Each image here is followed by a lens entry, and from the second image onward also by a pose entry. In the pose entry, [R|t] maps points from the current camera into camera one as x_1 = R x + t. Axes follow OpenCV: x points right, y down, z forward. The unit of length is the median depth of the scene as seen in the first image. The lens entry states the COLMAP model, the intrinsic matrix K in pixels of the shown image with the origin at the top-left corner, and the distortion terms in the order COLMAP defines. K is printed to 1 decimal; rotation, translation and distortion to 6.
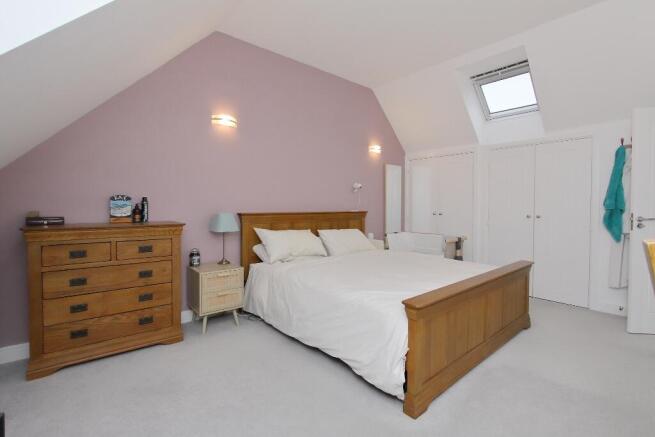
lens RADIAL K [[301.4, 0, 327.5], [0, 301.4, 218.5], [0, 0, 1]] dist [-0.019202, 0.000675]
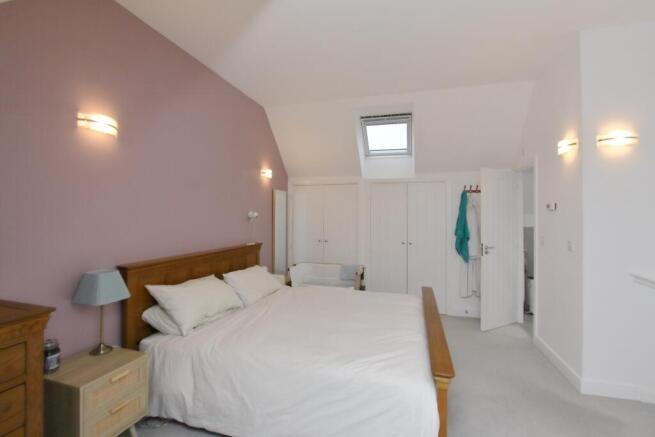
lens RADIAL K [[301.4, 0, 327.5], [0, 301.4, 218.5], [0, 0, 1]] dist [-0.019202, 0.000675]
pose [[0.833241, -0.004162, 0.552895, -0.270936], [0.022275, 0.999413, -0.026047, -0.092819], [-0.552461, 0.034019, 0.832844, 0.200720]]
